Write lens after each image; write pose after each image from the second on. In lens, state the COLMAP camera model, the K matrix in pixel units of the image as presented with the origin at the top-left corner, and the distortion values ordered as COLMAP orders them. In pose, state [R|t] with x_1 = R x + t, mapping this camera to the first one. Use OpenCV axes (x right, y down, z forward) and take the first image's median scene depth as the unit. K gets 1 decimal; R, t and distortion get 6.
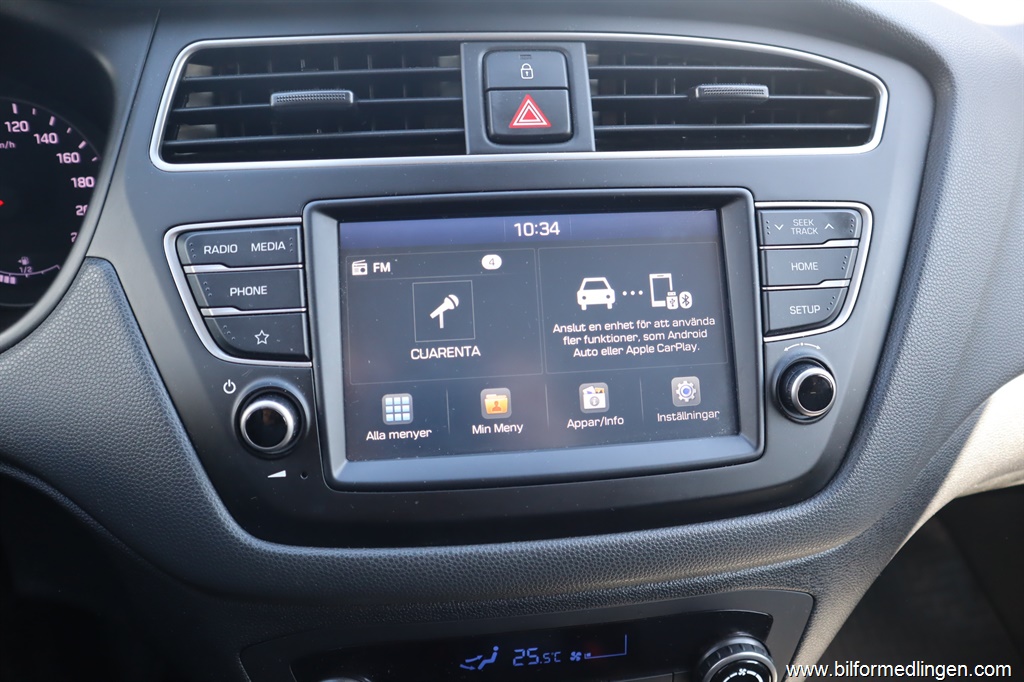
lens RADIAL K [[698.1, 0, 512.0], [0, 698.1, 341.0], [0, 0, 1]] dist [-0.107983, 0.057115]
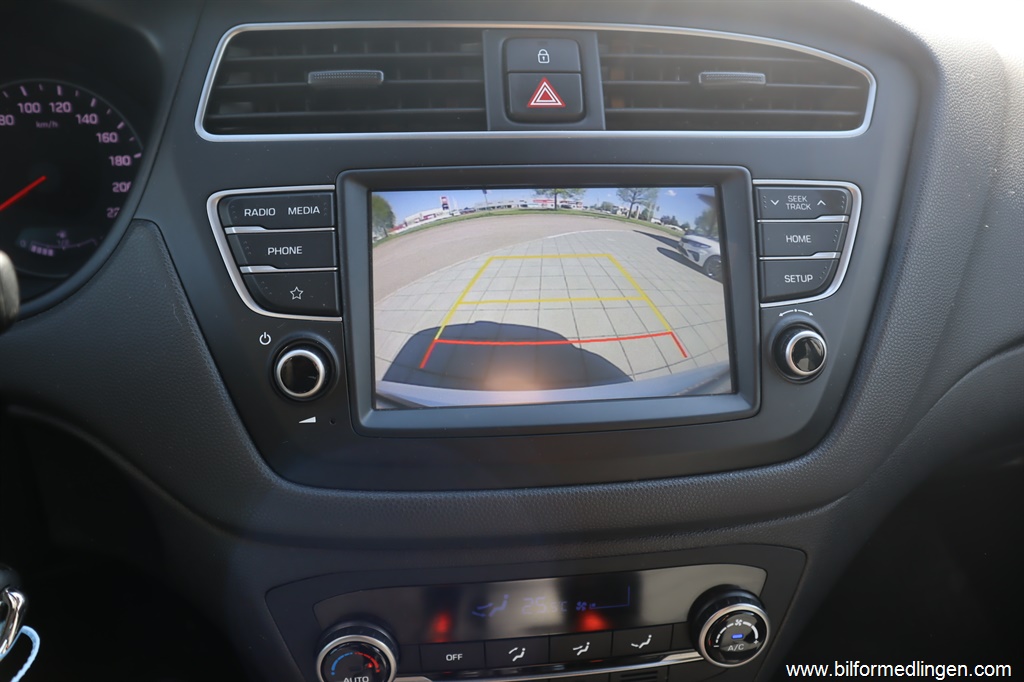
lens RADIAL K [[698.1, 0, 512.0], [0, 698.1, 341.0], [0, 0, 1]] dist [-0.107983, 0.057115]
pose [[0.999893, 0.014636, -0.000824, -0.021130], [-0.014649, 0.999725, -0.018288, 0.078686], [0.000556, 0.018298, 0.999832, -0.077134]]
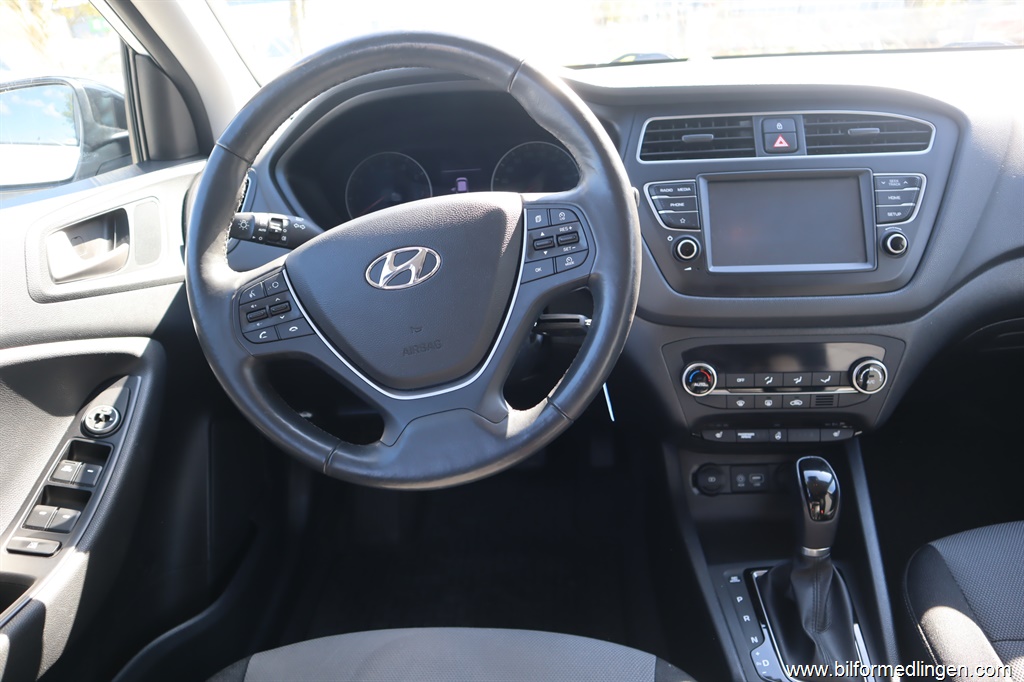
lens RADIAL K [[698.1, 0, 512.0], [0, 698.1, 341.0], [0, 0, 1]] dist [-0.107983, 0.057115]
pose [[0.971348, 0.025505, -0.236288, -0.336337], [-0.046780, 0.995293, -0.084875, 0.694640], [0.233011, 0.093496, 0.967969, -1.685247]]
